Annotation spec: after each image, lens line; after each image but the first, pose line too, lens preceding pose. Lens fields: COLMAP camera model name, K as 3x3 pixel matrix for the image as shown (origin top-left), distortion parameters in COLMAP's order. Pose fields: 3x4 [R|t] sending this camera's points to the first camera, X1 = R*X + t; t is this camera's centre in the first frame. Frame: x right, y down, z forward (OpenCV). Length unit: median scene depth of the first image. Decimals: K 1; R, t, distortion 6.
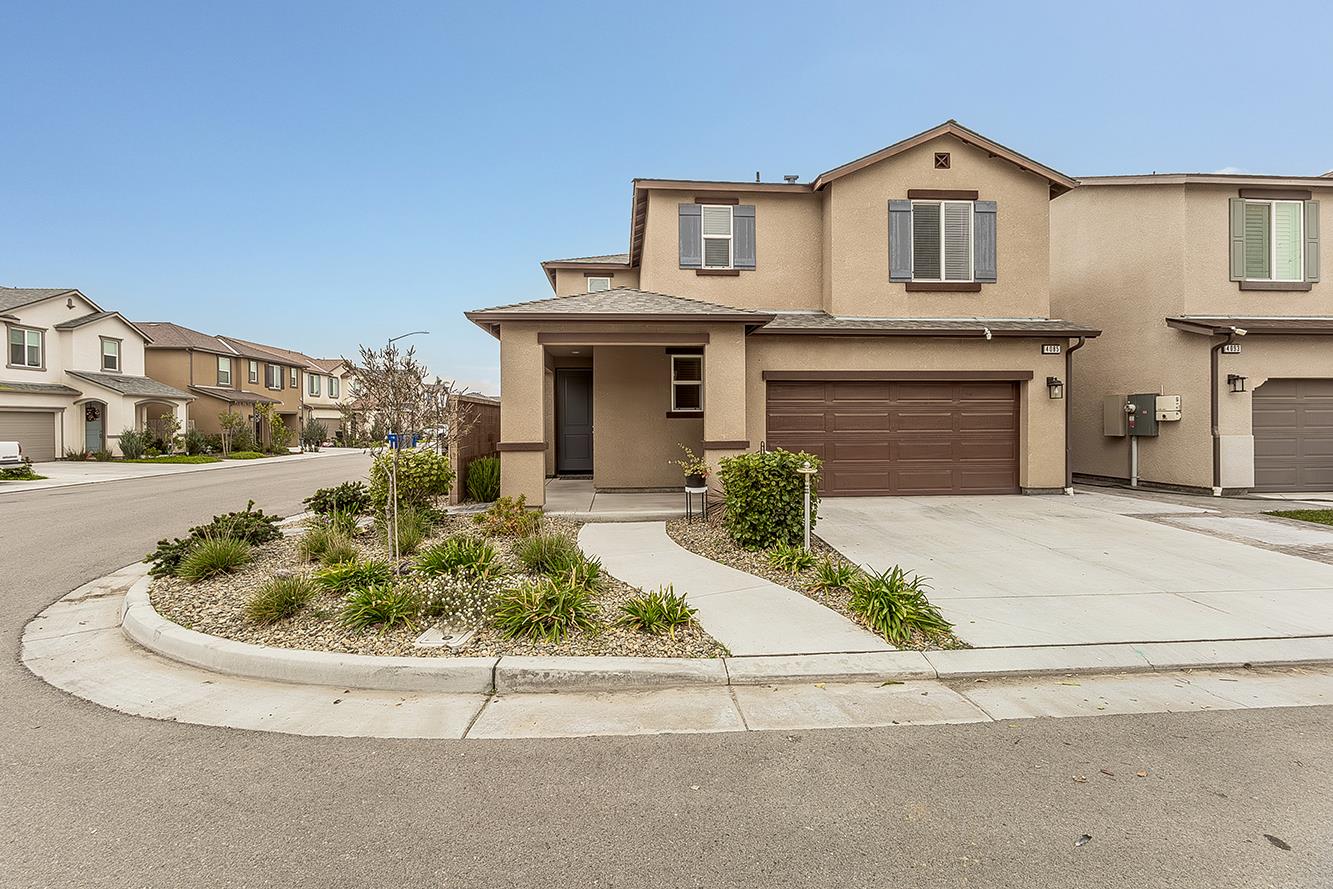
lens RADIAL K [[563.6, 0, 656.8], [0, 563.6, 423.0], [0, 0, 1]] dist [0.005078, -0.000167]
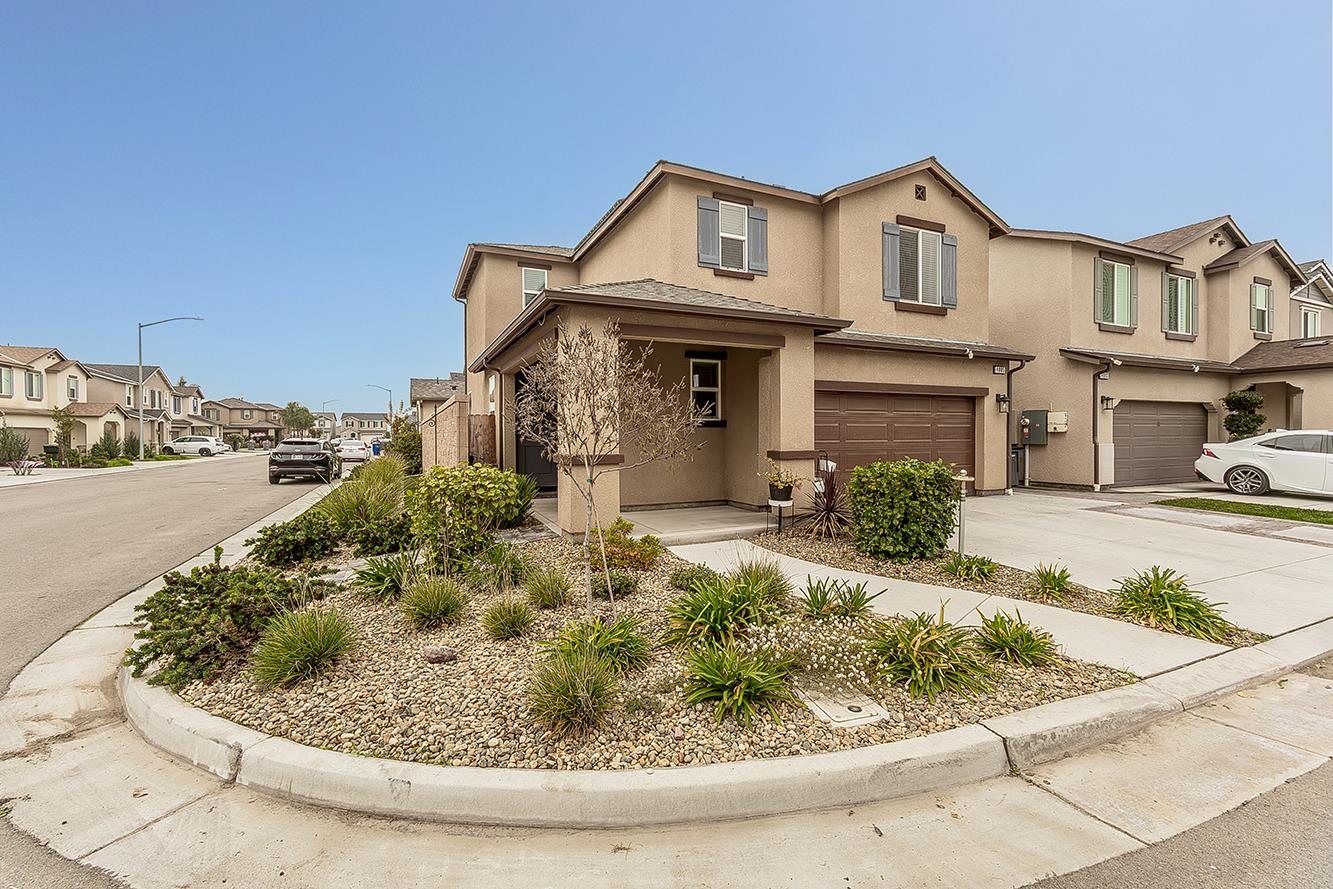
lens RADIAL K [[563.6, 0, 663.1], [0, 563.6, 439.9], [0, 0, 1]] dist [0.005078, -0.000167]
pose [[0.935988, -0.000927, 0.352031, -0.346063], [-0.001374, 0.999979, 0.006287, 0.006564], [-0.352030, -0.006368, 0.935967, 0.152410]]
